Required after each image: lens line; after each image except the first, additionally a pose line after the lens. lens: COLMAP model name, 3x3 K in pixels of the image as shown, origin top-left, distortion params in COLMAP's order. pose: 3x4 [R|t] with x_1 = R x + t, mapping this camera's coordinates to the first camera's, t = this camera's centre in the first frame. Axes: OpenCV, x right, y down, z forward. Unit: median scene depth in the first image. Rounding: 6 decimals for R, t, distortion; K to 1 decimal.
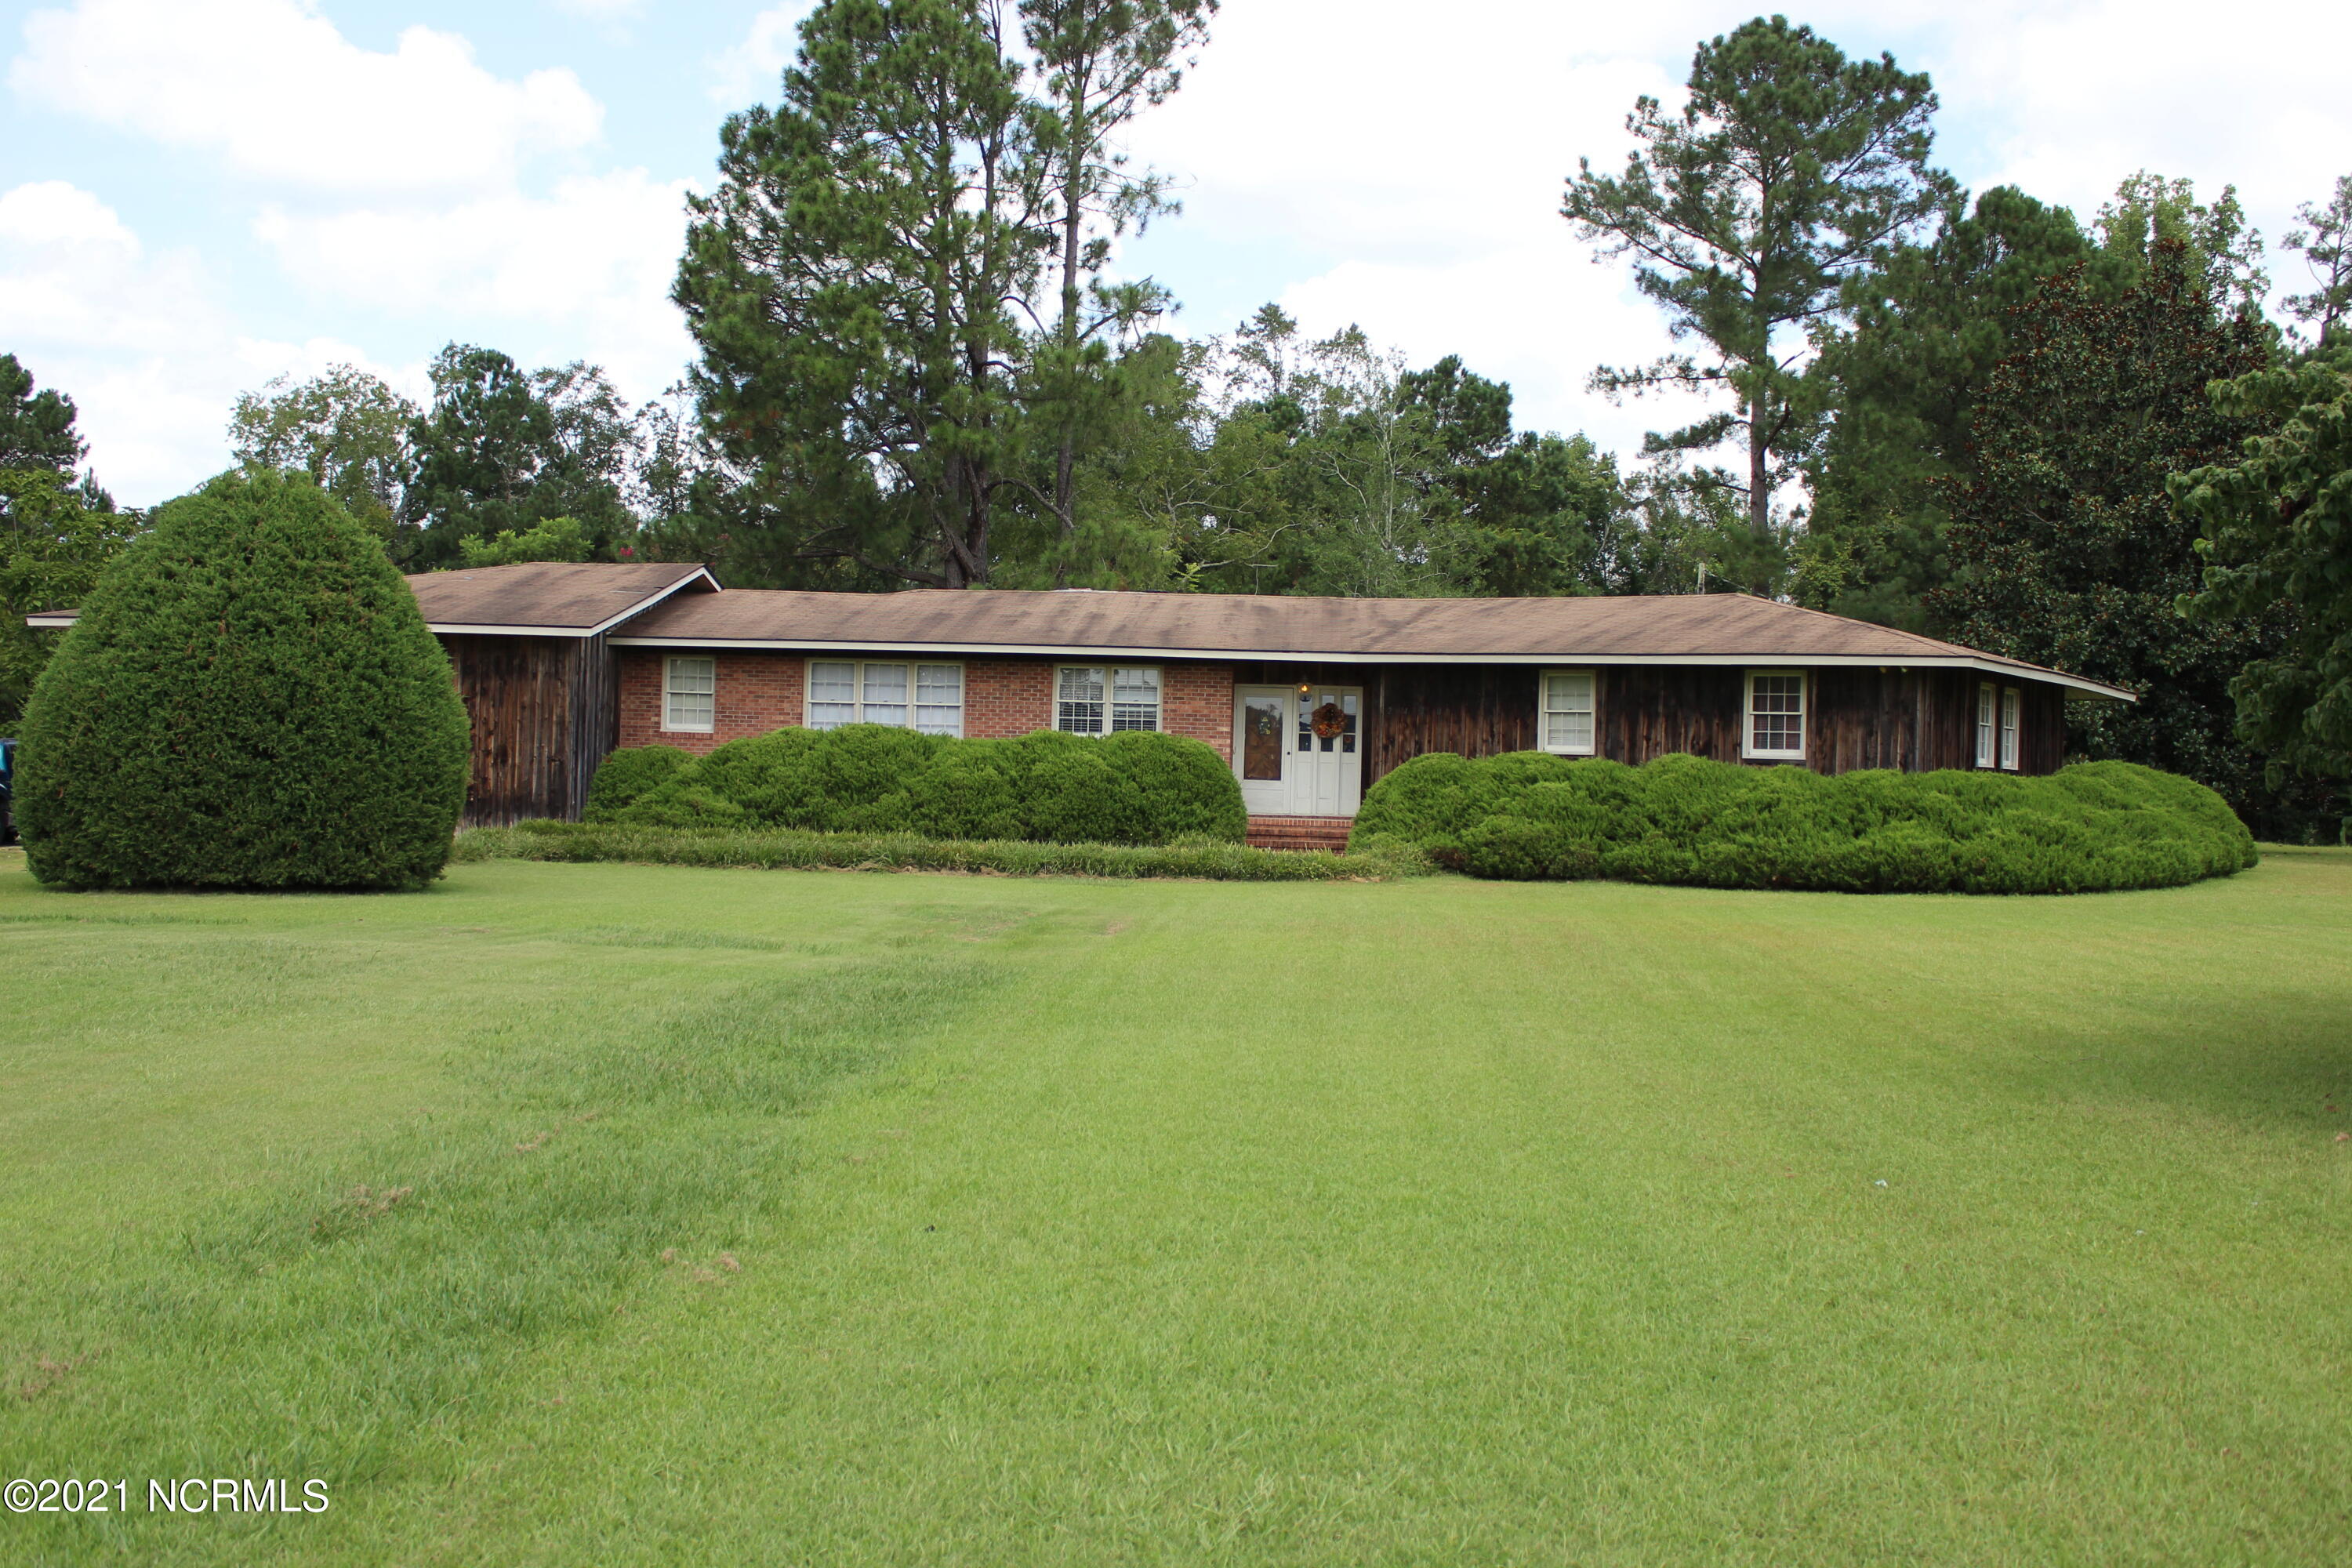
lens RADIAL K [[2197.9, 0, 1167.5], [0, 2197.9, 774.2], [0, 0, 1]] dist [-0.147553, 0.146639]
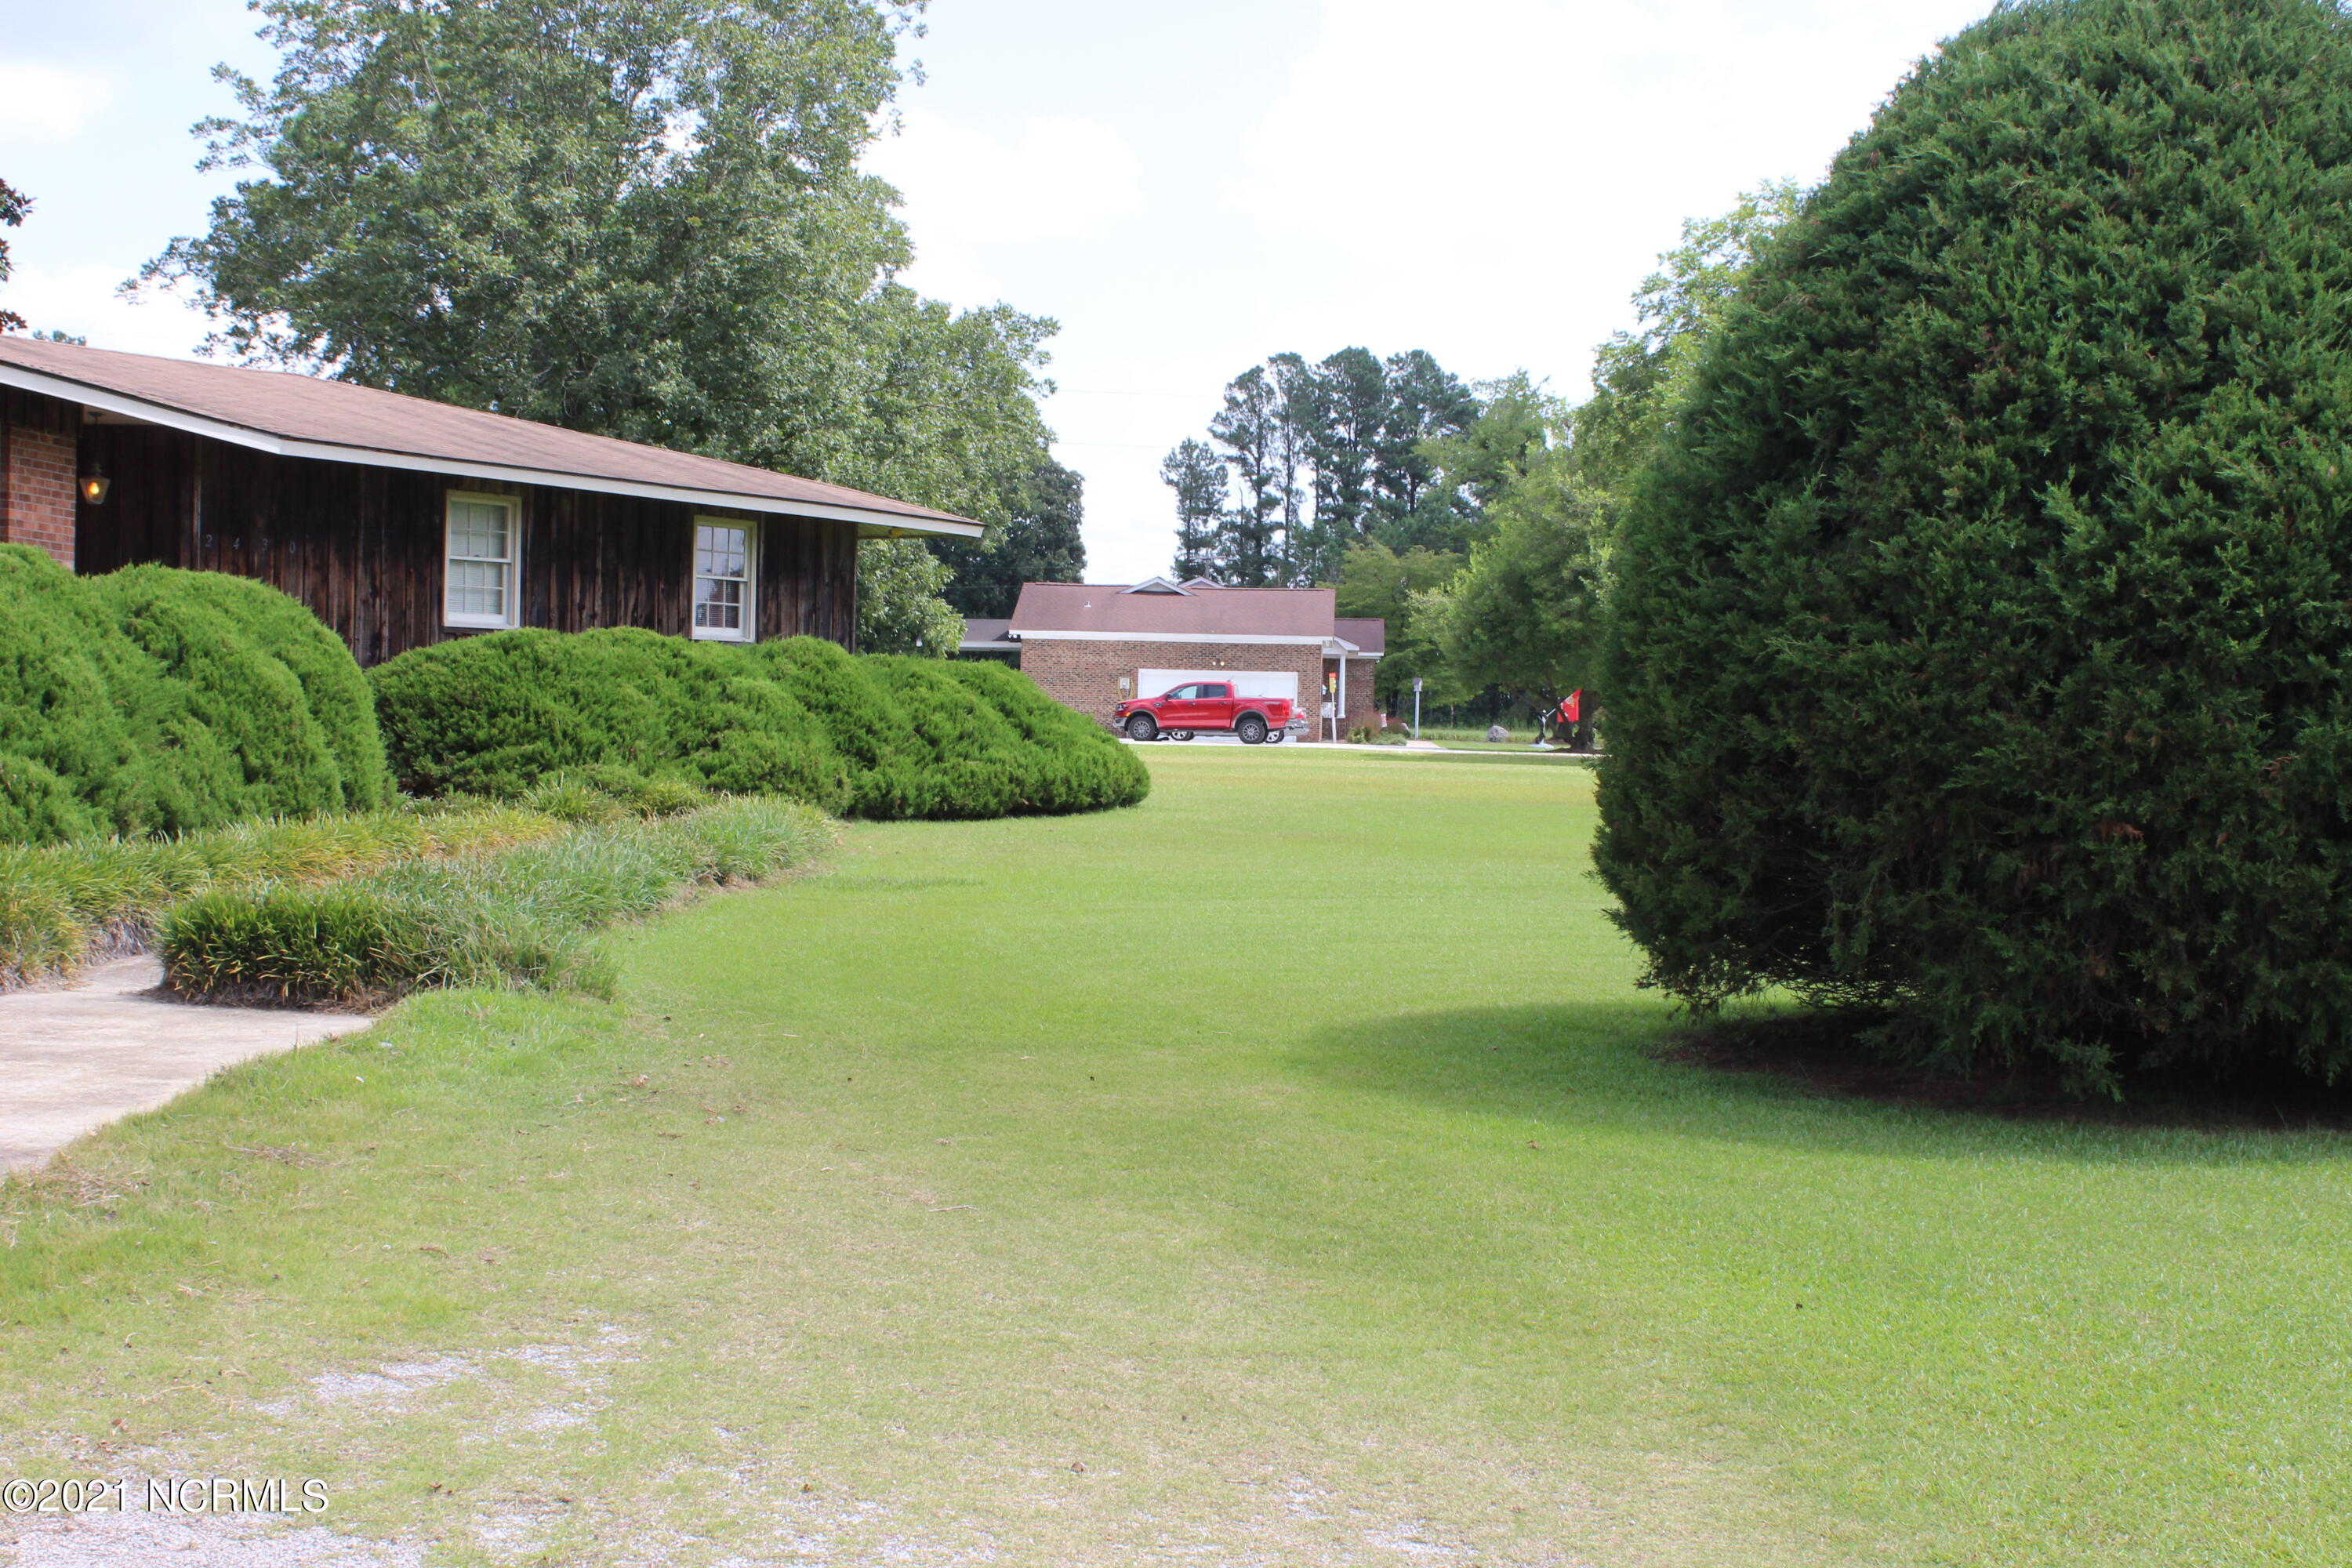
lens RADIAL K [[2798.3, 0, 1158.9], [0, 2798.3, 768.3], [0, 0, 1]] dist [-0.105264, 0.173911]
pose [[0.014575, -0.045219, 0.998871, -0.619389], [-0.025487, 0.998635, 0.045581, -0.010261], [-0.999569, -0.026123, 0.013403, 0.789642]]
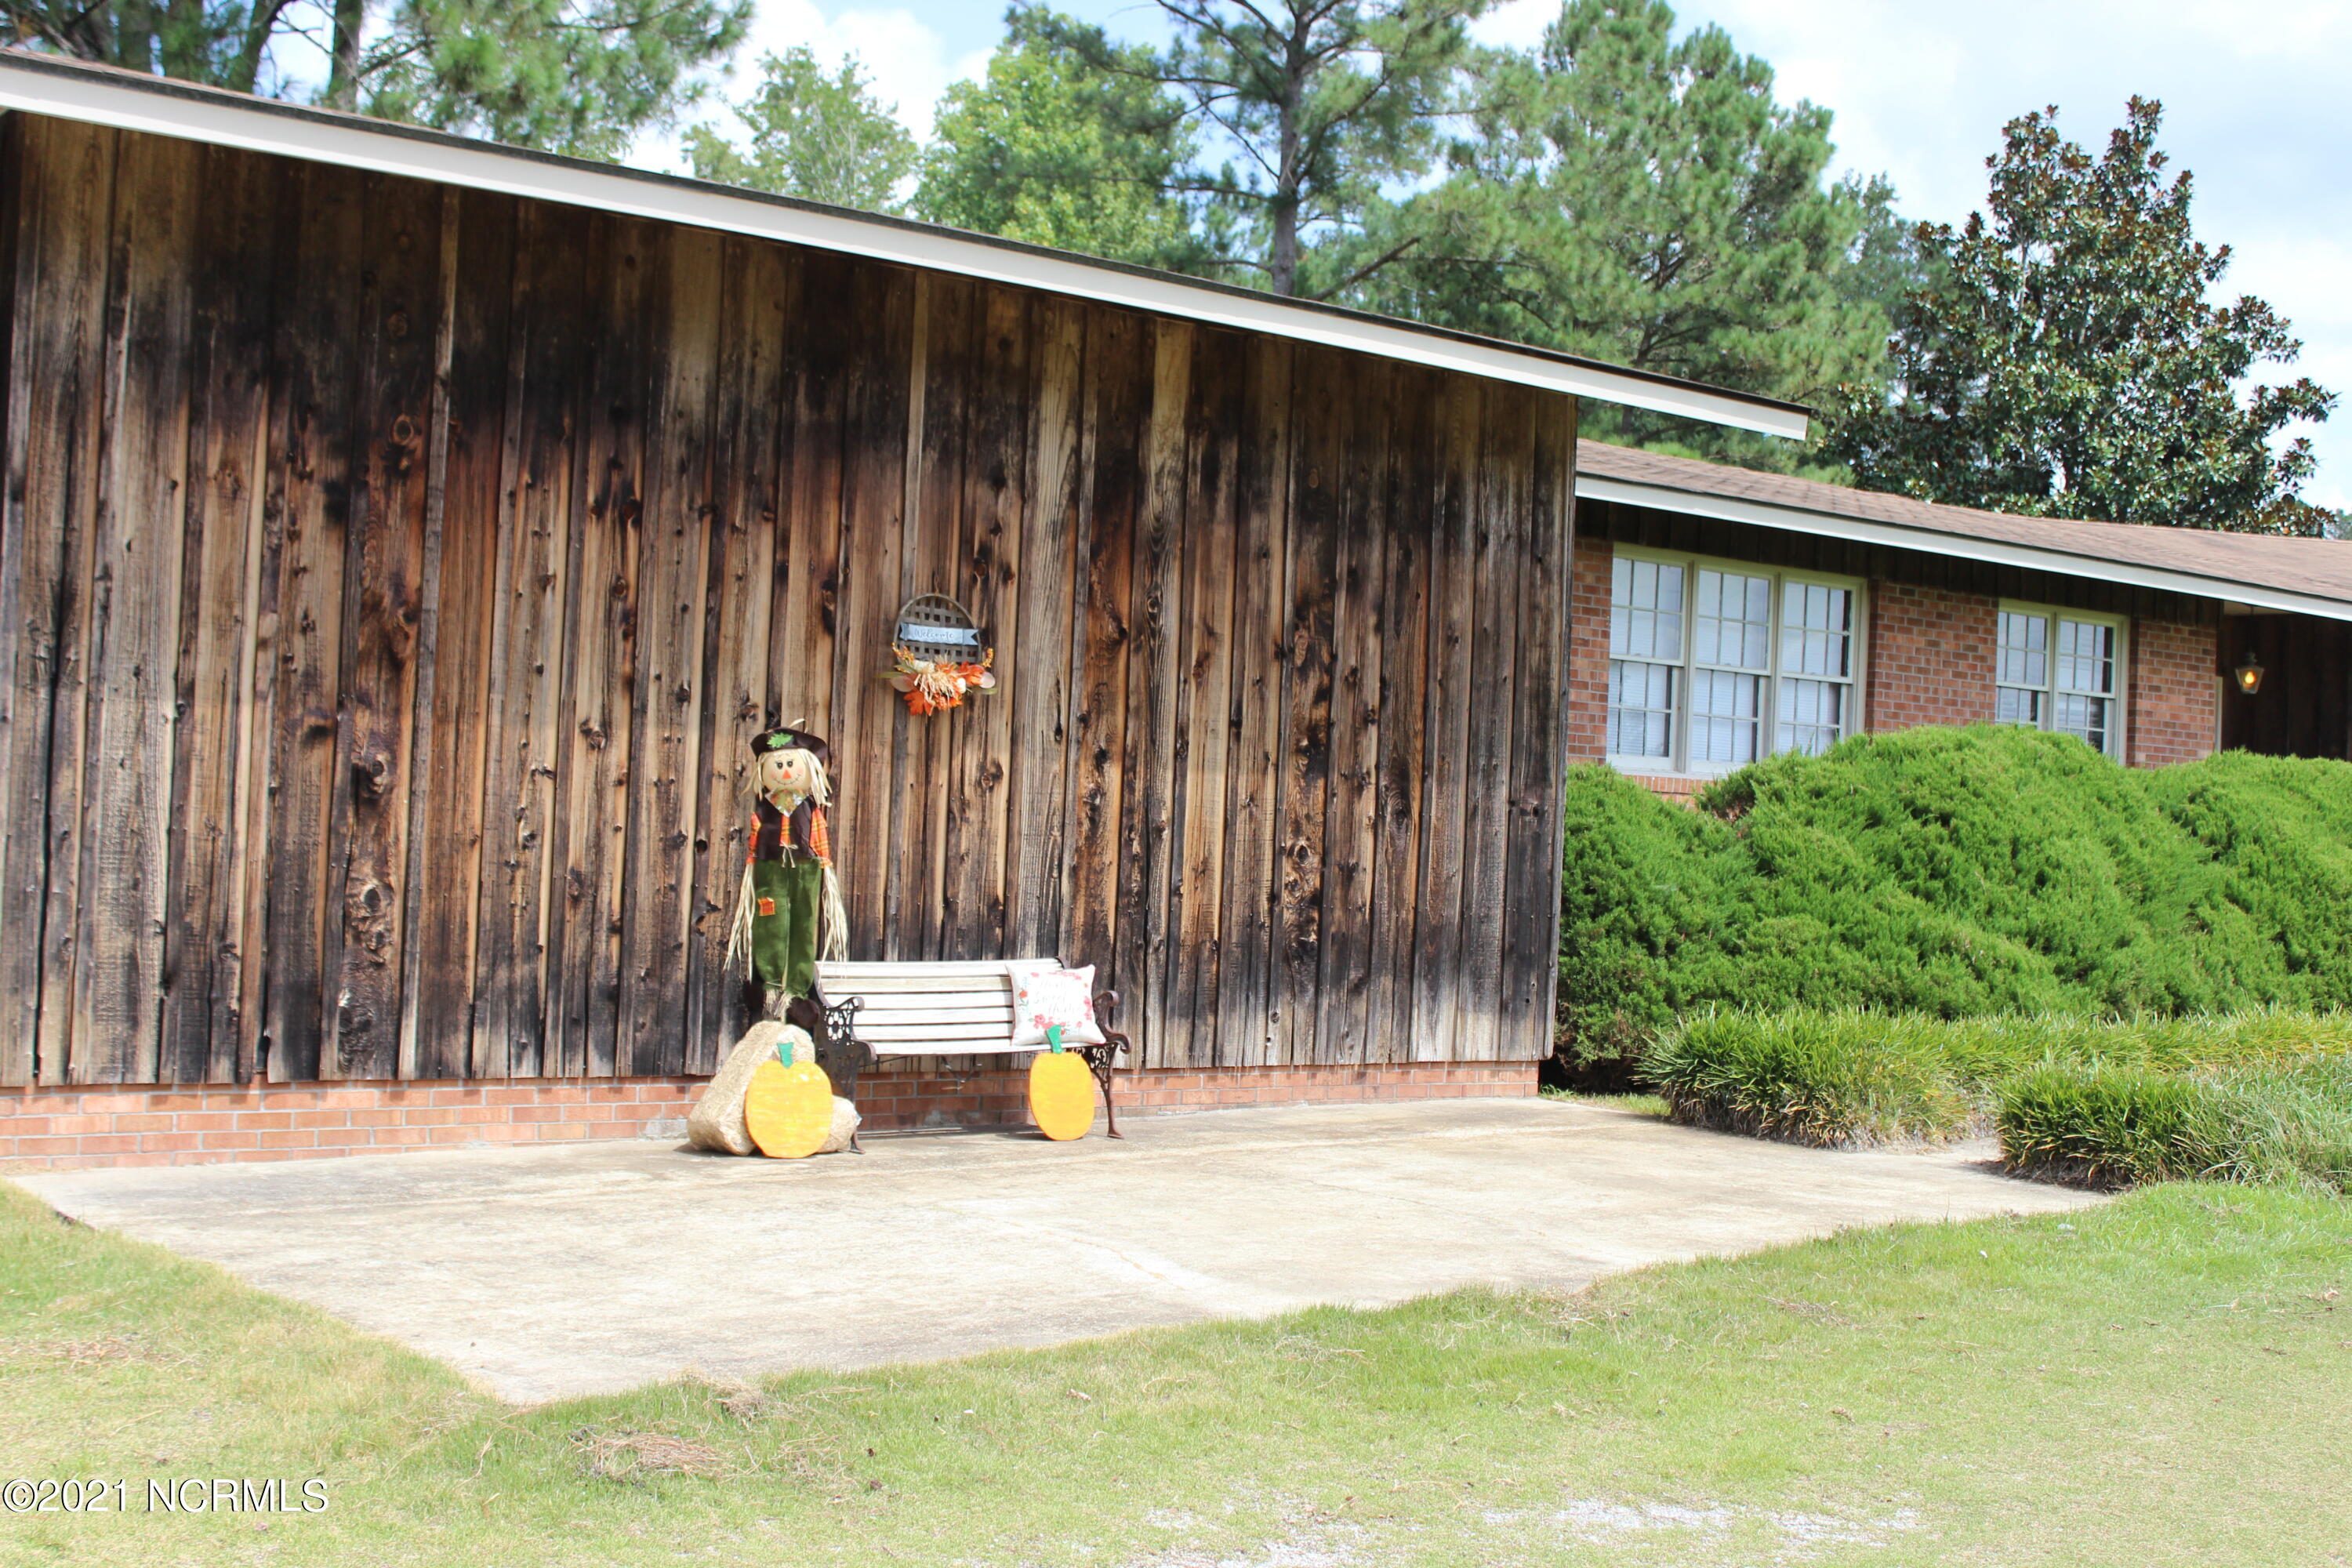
lens RADIAL K [[2798.3, 0, 1158.9], [0, 2798.3, 768.3], [0, 0, 1]] dist [-0.105264, 0.173911]
pose [[0.753399, 0.020928, 0.657230, -0.590782], [-0.024509, 0.999693, -0.003738, -0.009826], [-0.657107, -0.013292, 0.753681, 0.724344]]
